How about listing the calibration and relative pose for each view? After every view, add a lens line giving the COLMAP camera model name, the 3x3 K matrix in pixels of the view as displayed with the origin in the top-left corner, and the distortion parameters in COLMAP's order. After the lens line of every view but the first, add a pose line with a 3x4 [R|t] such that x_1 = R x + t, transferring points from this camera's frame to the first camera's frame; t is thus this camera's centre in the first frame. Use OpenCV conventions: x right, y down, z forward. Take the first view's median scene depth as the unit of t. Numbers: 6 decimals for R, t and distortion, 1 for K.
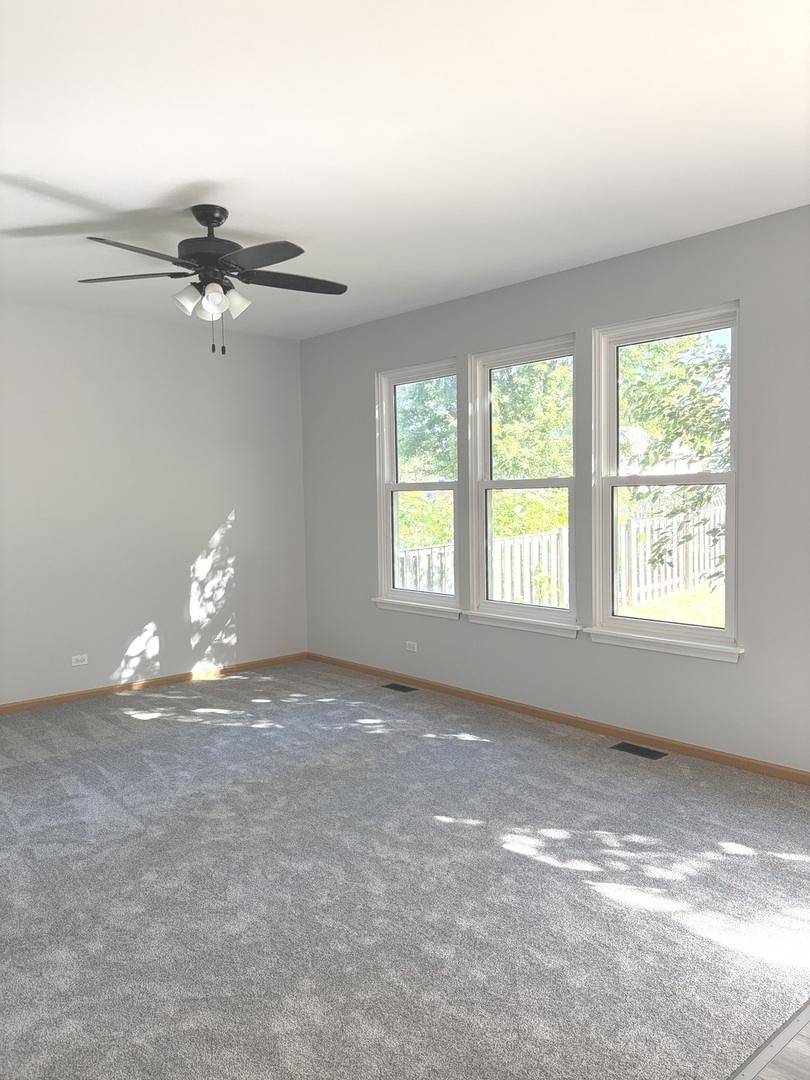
lens RADIAL K [[818.5, 0, 395.3], [0, 818.5, 544.8], [0, 0, 1]] dist [0.053668, -0.063696]
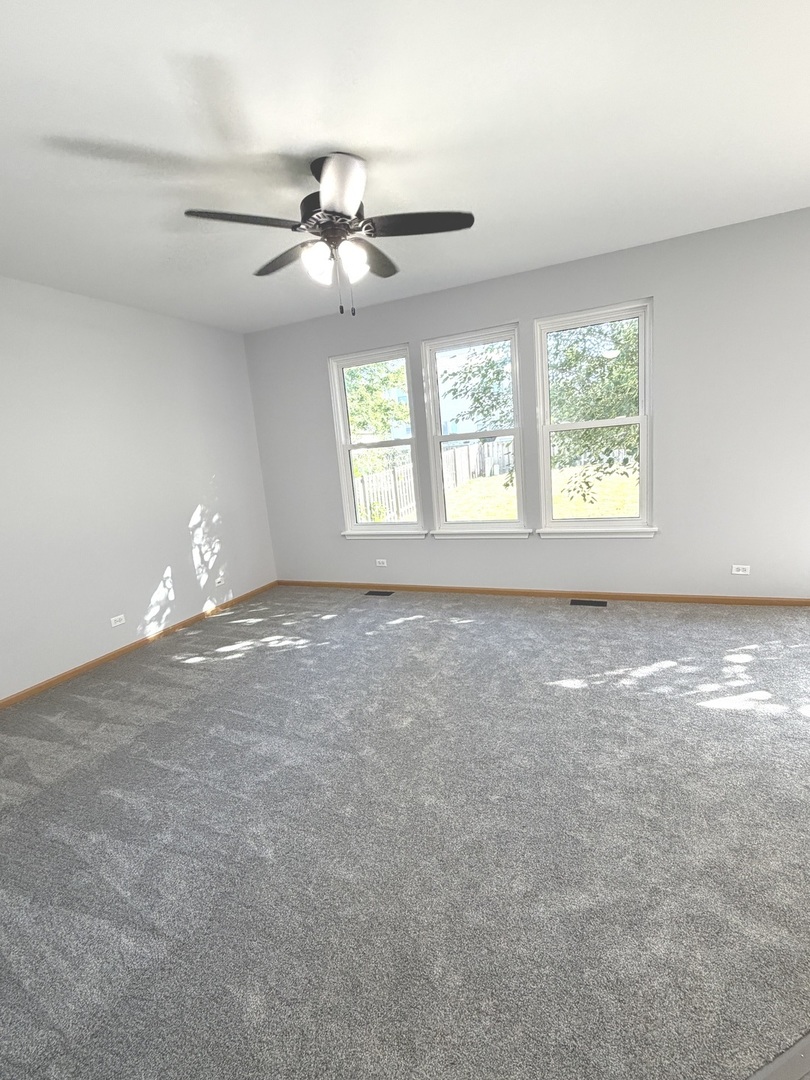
lens RADIAL K [[494.6, 0, 404.4], [0, 494.6, 539.4], [0, 0, 1]] dist [0.004213, 0.000105]
pose [[0.903296, -0.138719, 0.405972, -0.318680], [0.099032, 0.988147, 0.117299, -0.009645], [-0.417431, -0.065752, 0.906327, 0.261753]]
